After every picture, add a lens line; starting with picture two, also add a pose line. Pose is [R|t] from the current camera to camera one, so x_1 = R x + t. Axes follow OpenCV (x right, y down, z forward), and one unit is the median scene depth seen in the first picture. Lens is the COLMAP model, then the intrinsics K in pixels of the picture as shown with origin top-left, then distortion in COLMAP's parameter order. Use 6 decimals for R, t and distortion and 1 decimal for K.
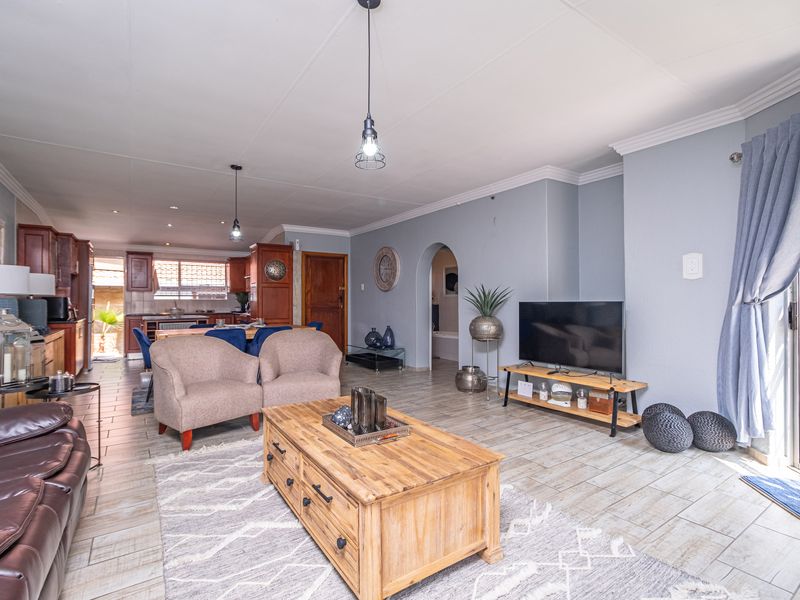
lens RADIAL K [[393.0, 0, 401.9], [0, 393.0, 298.3], [0, 0, 1]] dist [-0.000308, -0.000422]
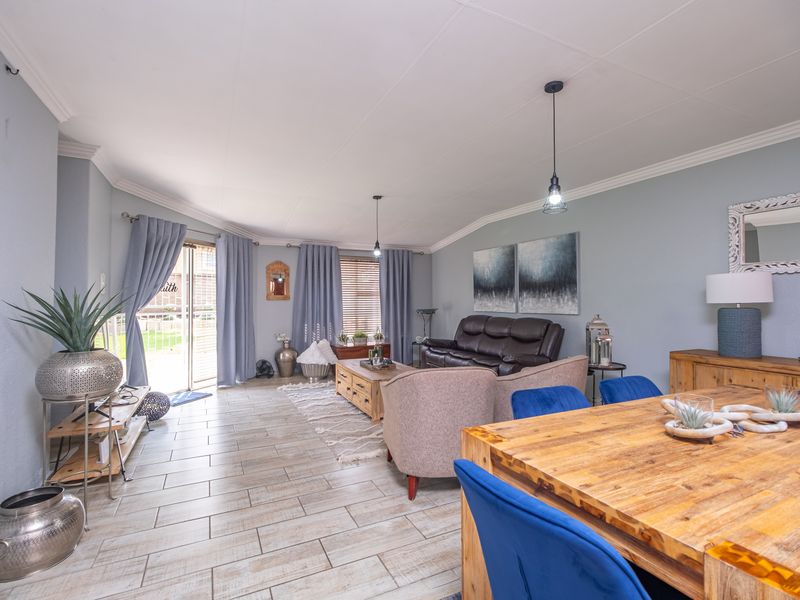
lens RADIAL K [[393.0, 0, 401.9], [0, 393.0, 298.3], [0, 0, 1]] dist [-0.000308, -0.000422]
pose [[-0.990705, 0.005616, 0.135910, -0.268278], [0.003440, 0.999862, -0.016238, -0.009484], [-0.135983, -0.015619, -0.990588, 1.554486]]
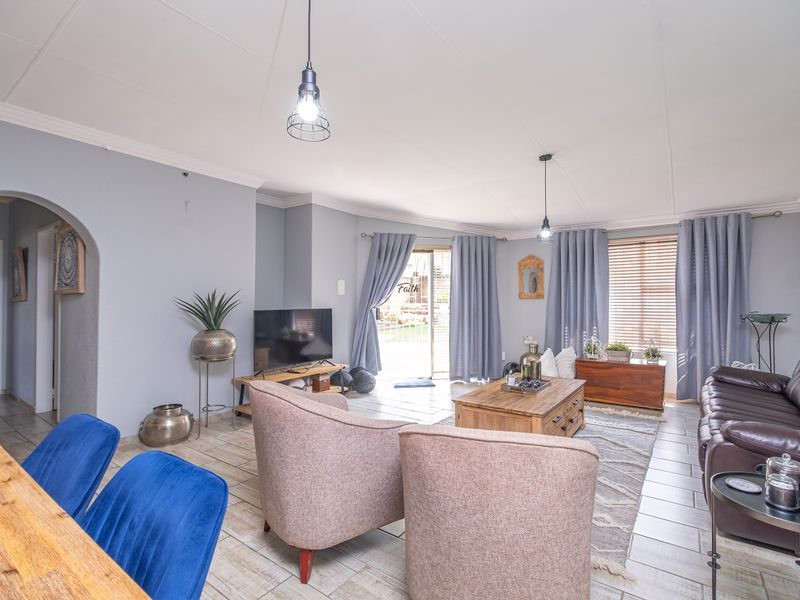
lens RADIAL K [[393.0, 0, 401.9], [0, 393.0, 298.3], [0, 0, 1]] dist [-0.000308, -0.000422]
pose [[-0.348900, 0.007990, 0.937126, -0.719244], [-0.007013, 0.999913, -0.011137, -0.012502], [-0.937134, -0.010458, -0.348814, 1.002675]]
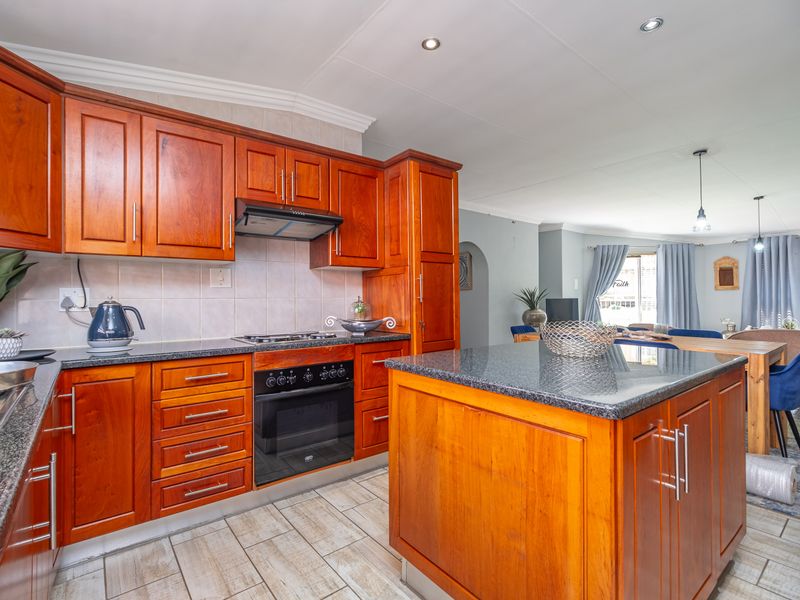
lens RADIAL K [[393.0, 0, 401.9], [0, 393.0, 298.3], [0, 0, 1]] dist [-0.000308, -0.000422]
pose [[-0.082048, 0.002254, 0.996626, -1.249296], [0.001967, 0.999996, -0.002100, 0.009707], [-0.996626, 0.001788, -0.082052, 1.720331]]
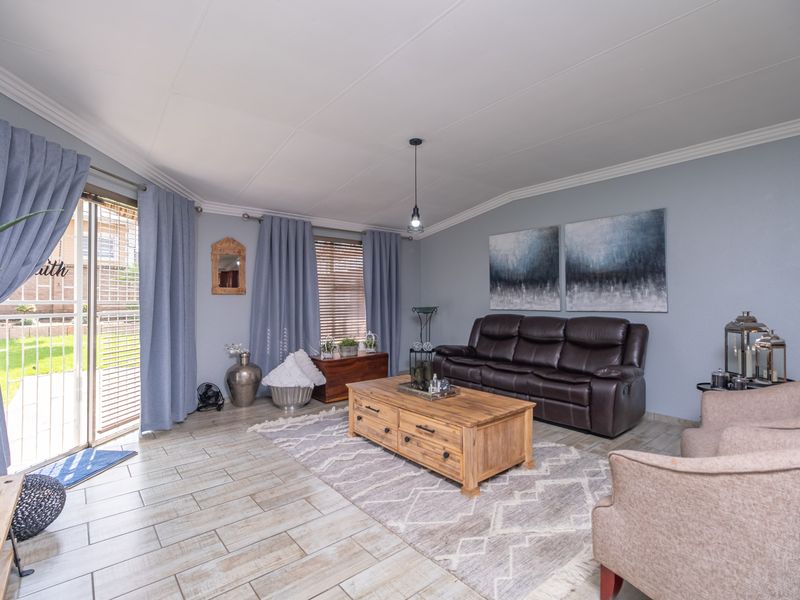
lens RADIAL K [[393.0, 0, 401.9], [0, 393.0, 298.3], [0, 0, 1]] dist [-0.000308, -0.000422]
pose [[-0.994328, 0.003791, -0.106287, 0.071643], [0.005534, 0.999855, -0.016109, 0.000228], [0.106211, -0.016606, -0.994205, 1.196274]]
